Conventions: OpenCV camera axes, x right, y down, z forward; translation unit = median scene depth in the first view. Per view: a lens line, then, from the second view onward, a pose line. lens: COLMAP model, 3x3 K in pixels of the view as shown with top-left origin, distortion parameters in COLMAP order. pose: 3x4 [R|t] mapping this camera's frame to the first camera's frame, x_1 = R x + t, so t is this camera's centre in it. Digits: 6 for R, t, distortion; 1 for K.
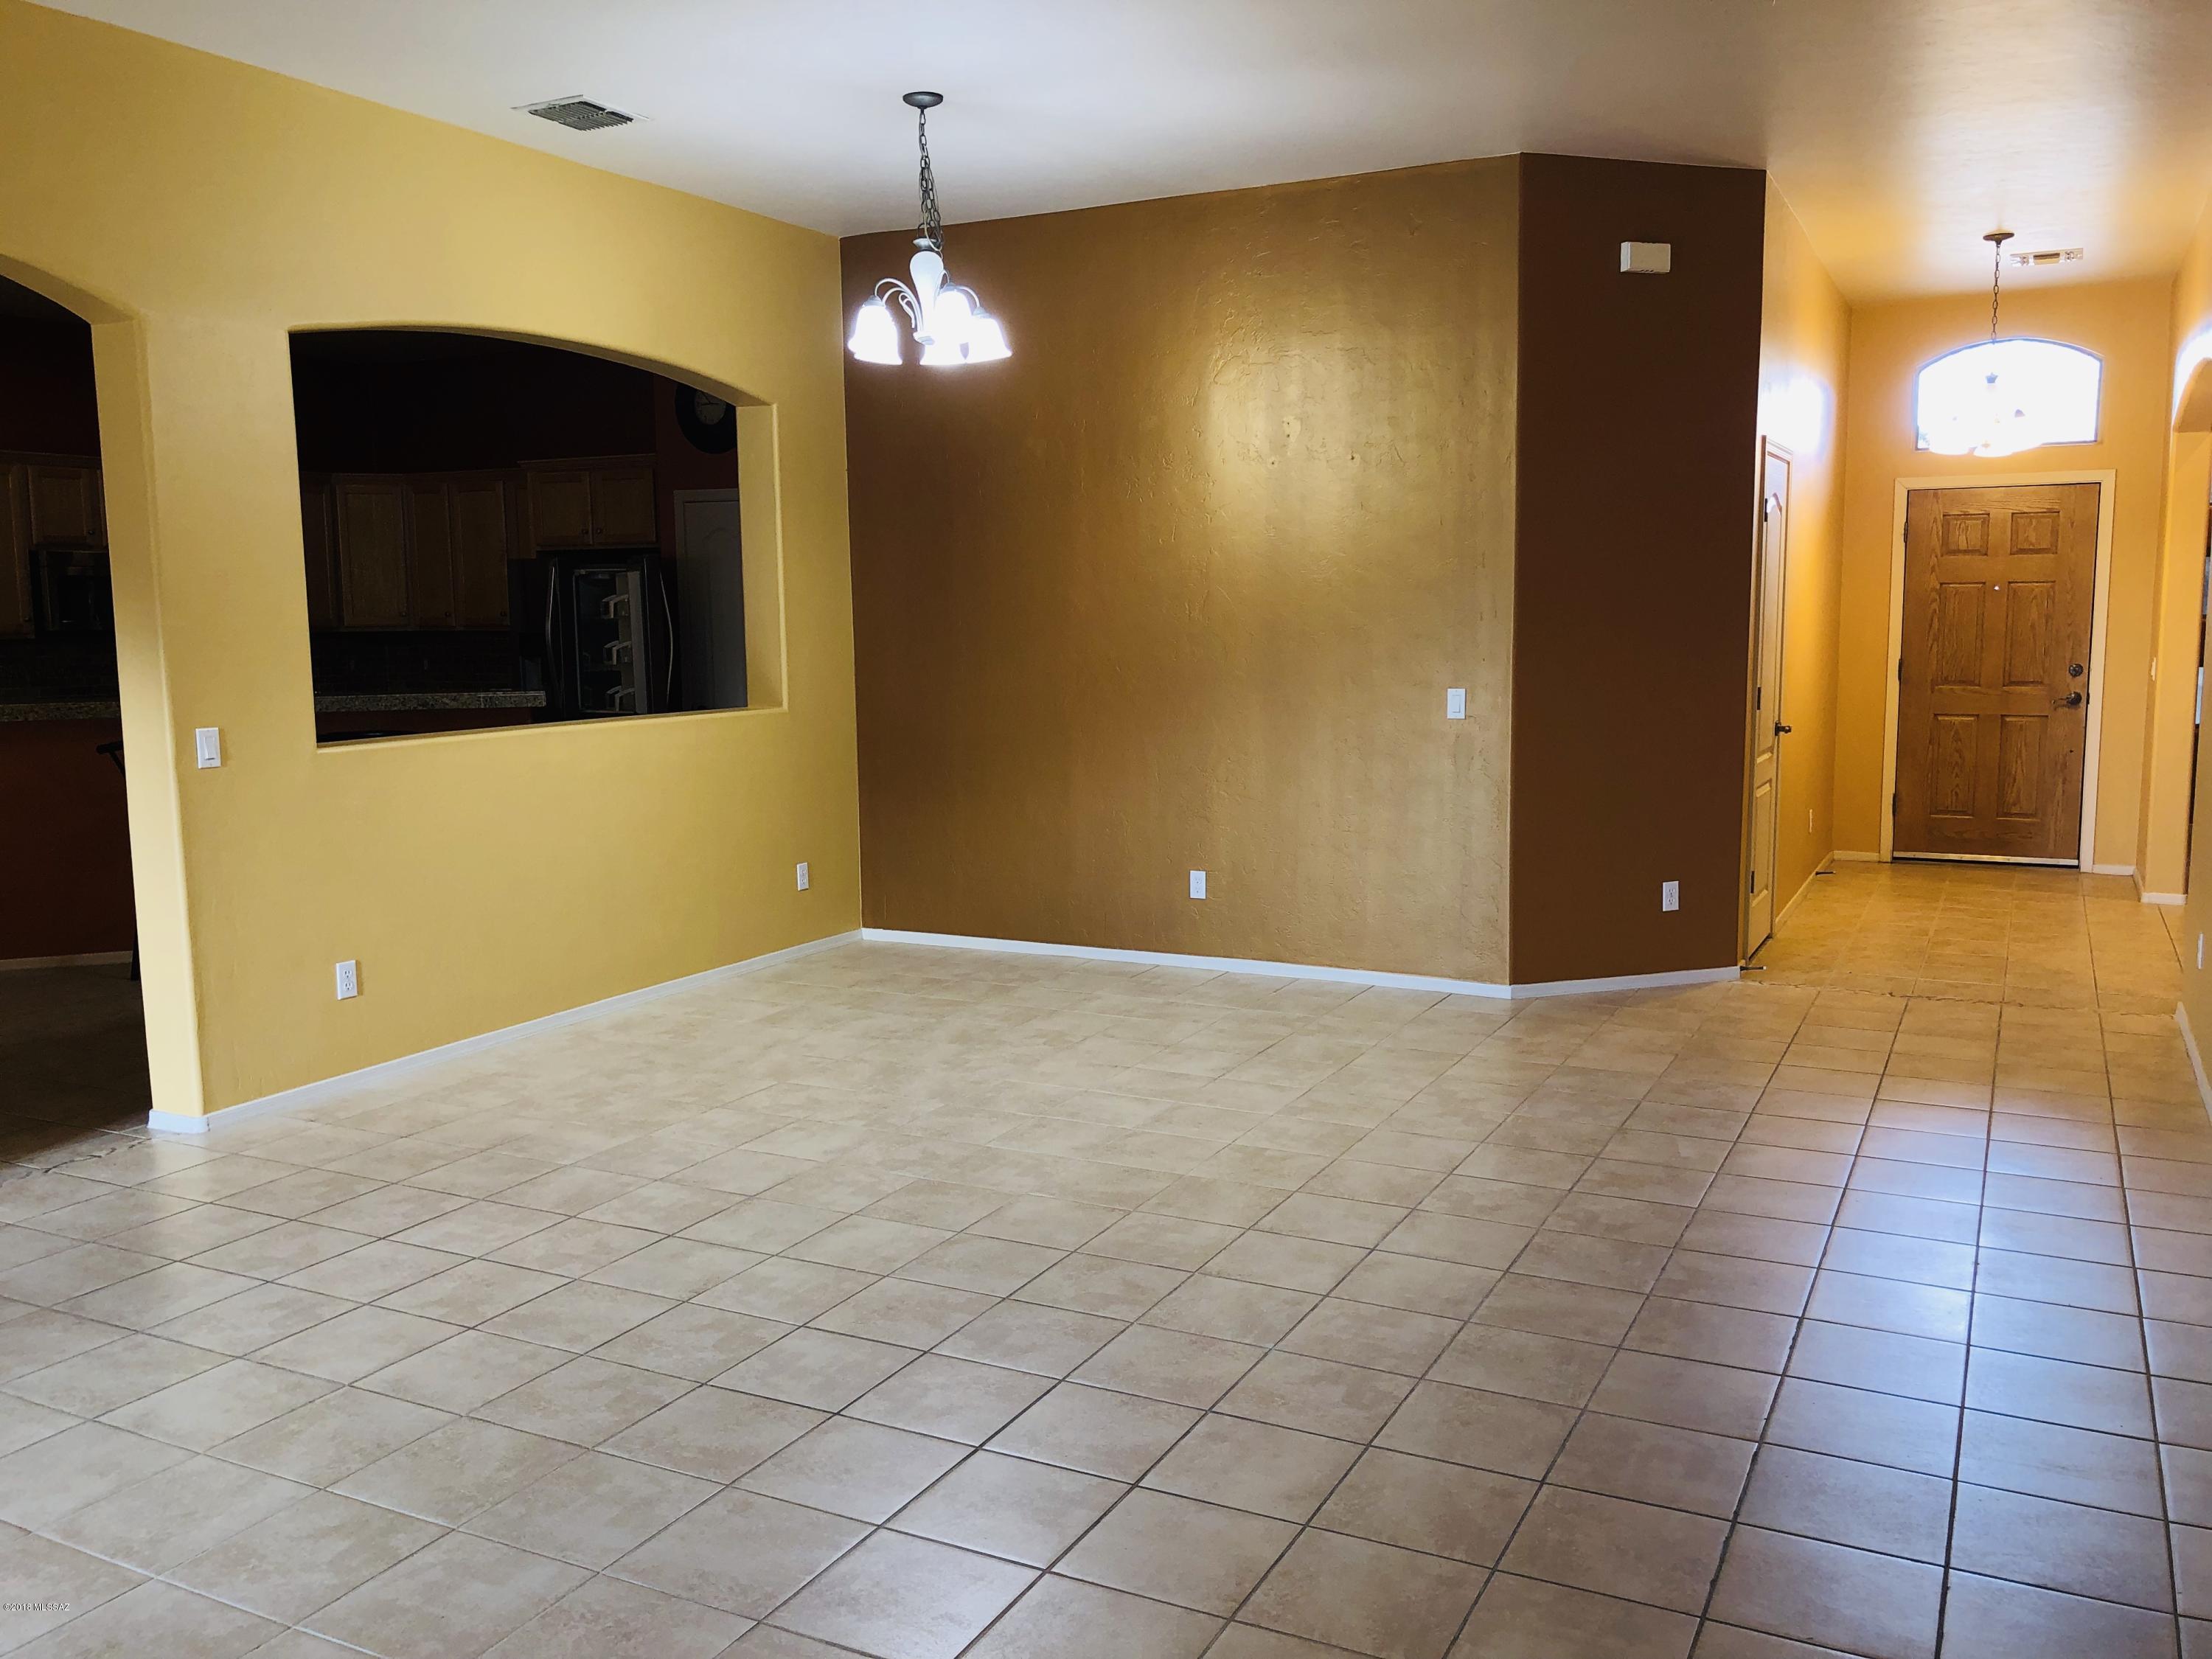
lens RADIAL K [[1811.5, 0, 1105.4], [0, 1811.5, 832.1], [0, 0, 1]] dist [0.012974, -0.025088]
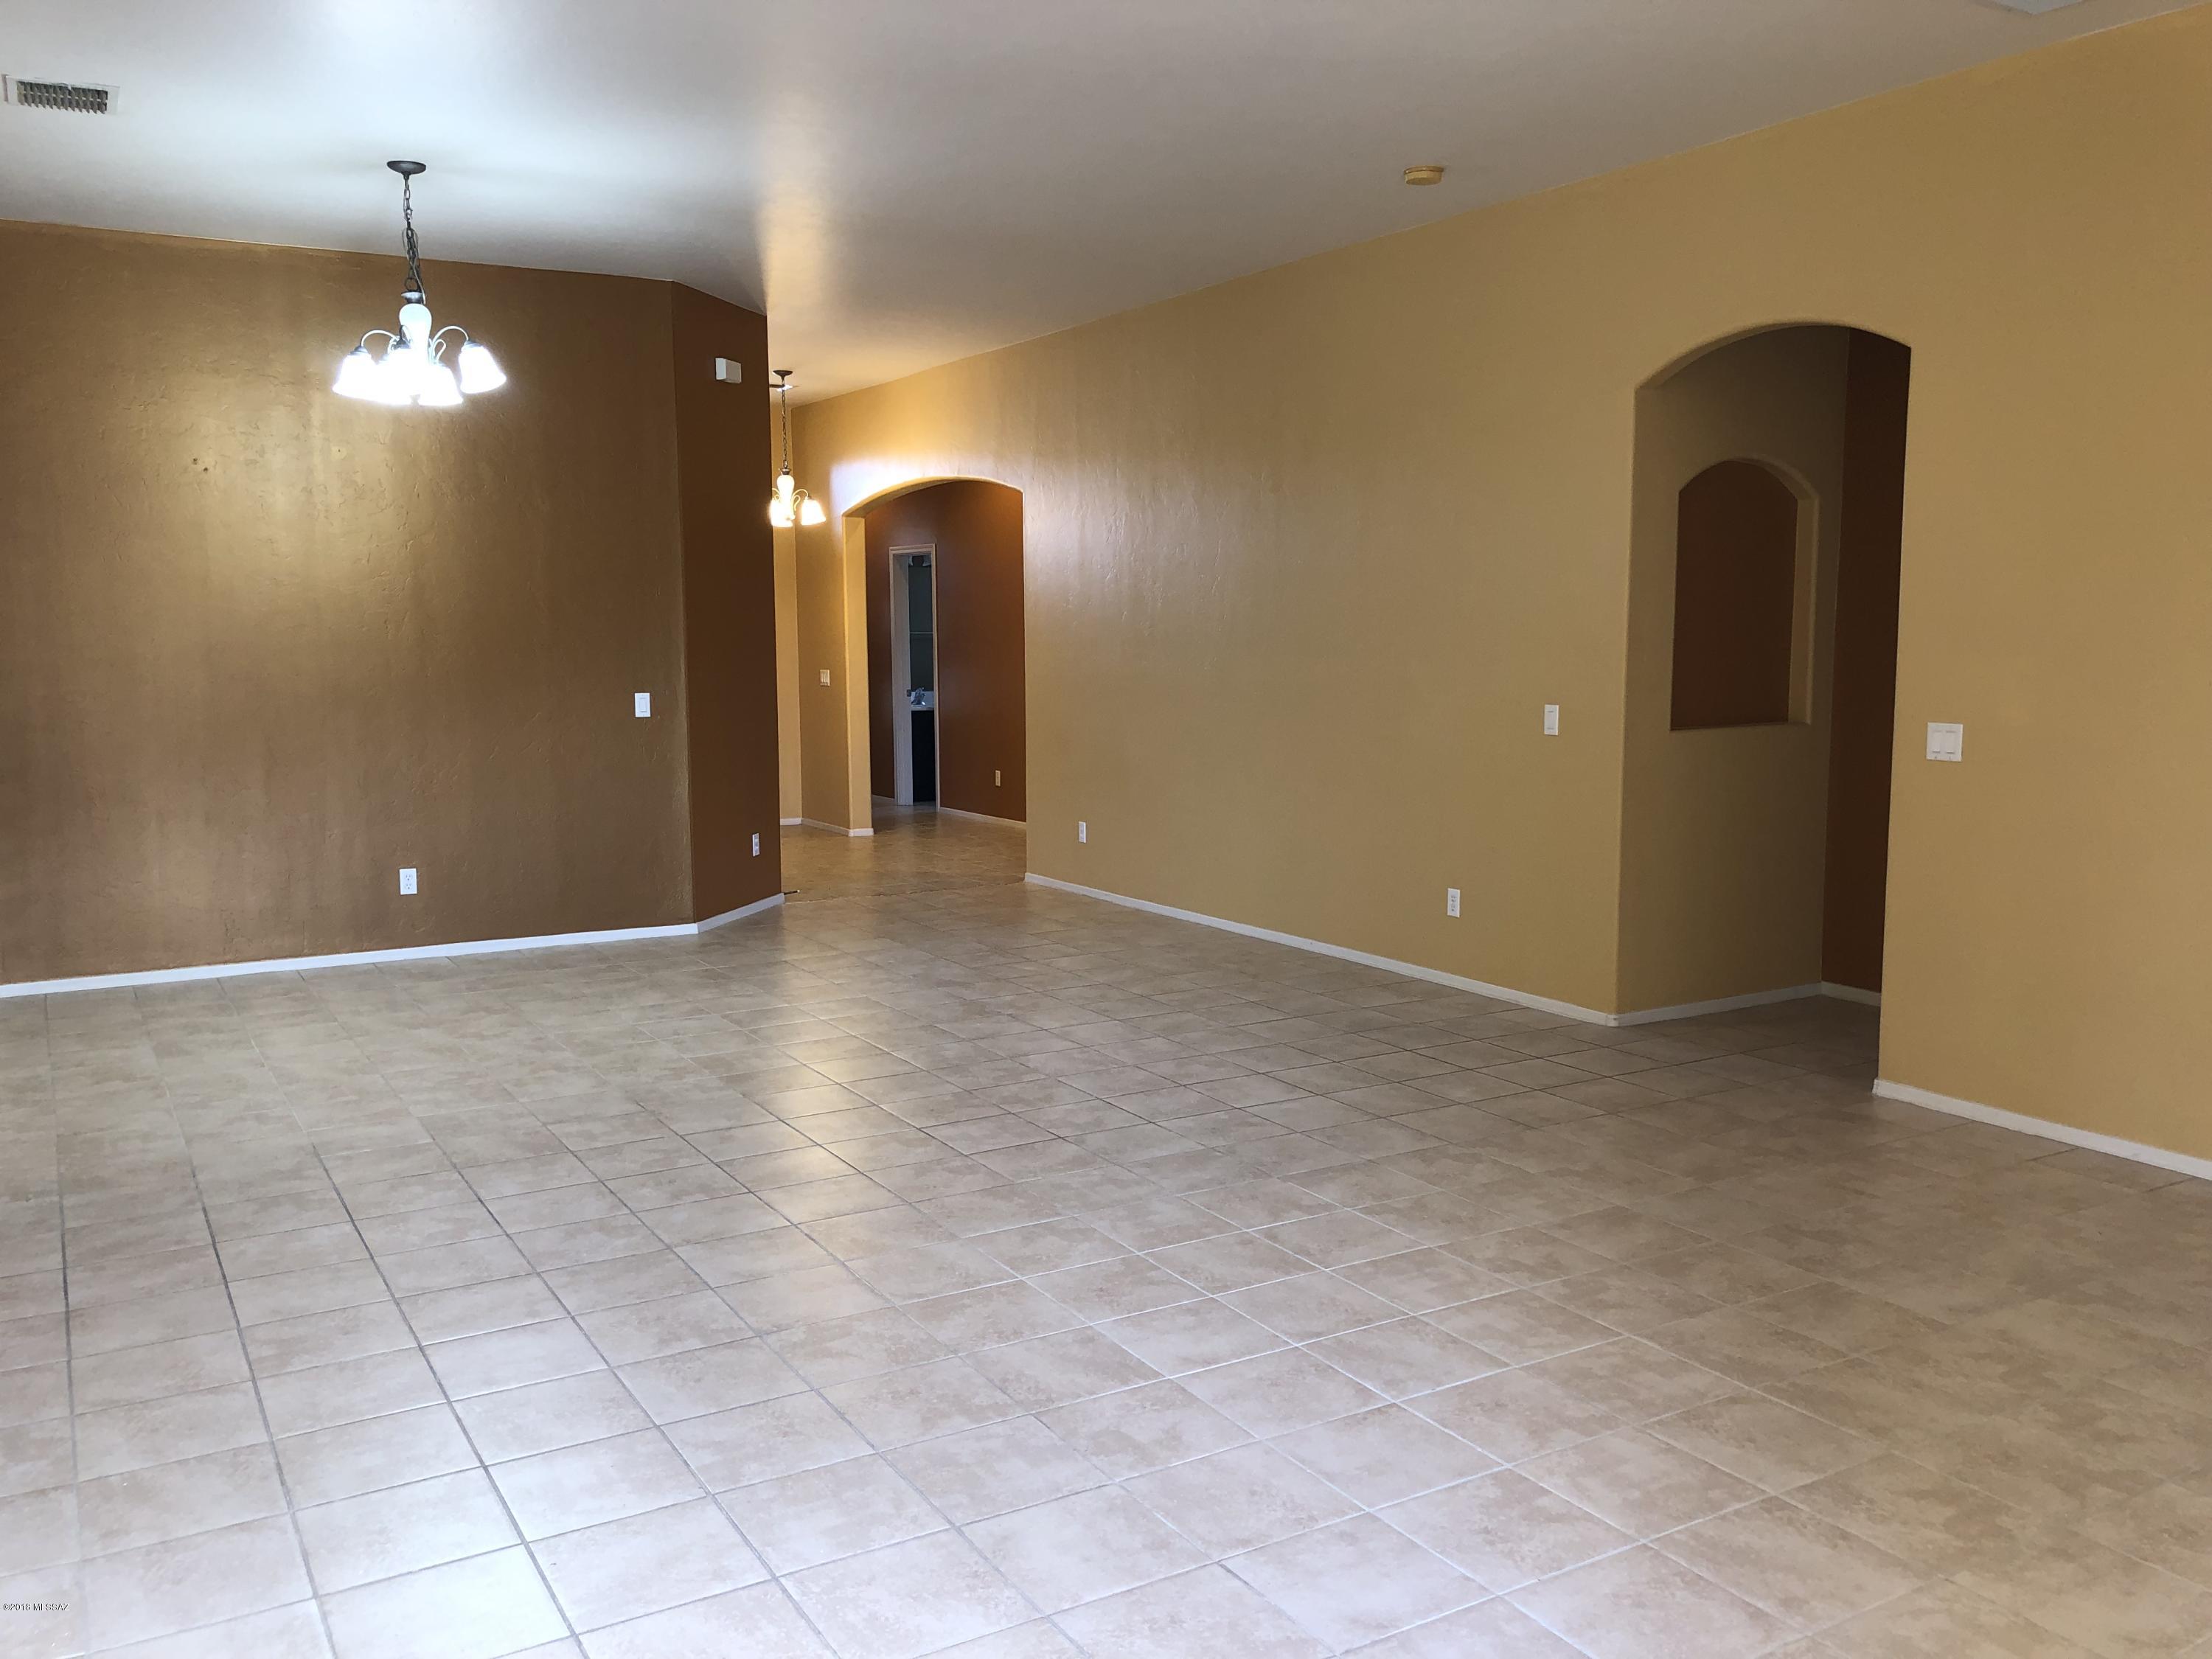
lens RADIAL K [[1811.5, 0, 1104.6], [0, 1811.5, 829.2], [0, 0, 1]] dist [0.012974, -0.025088]
pose [[0.535628, -0.088546, 0.839799, -0.993559], [0.108912, 0.993425, 0.035279, 0.006964], [-0.837401, 0.072567, 0.541750, 0.082528]]
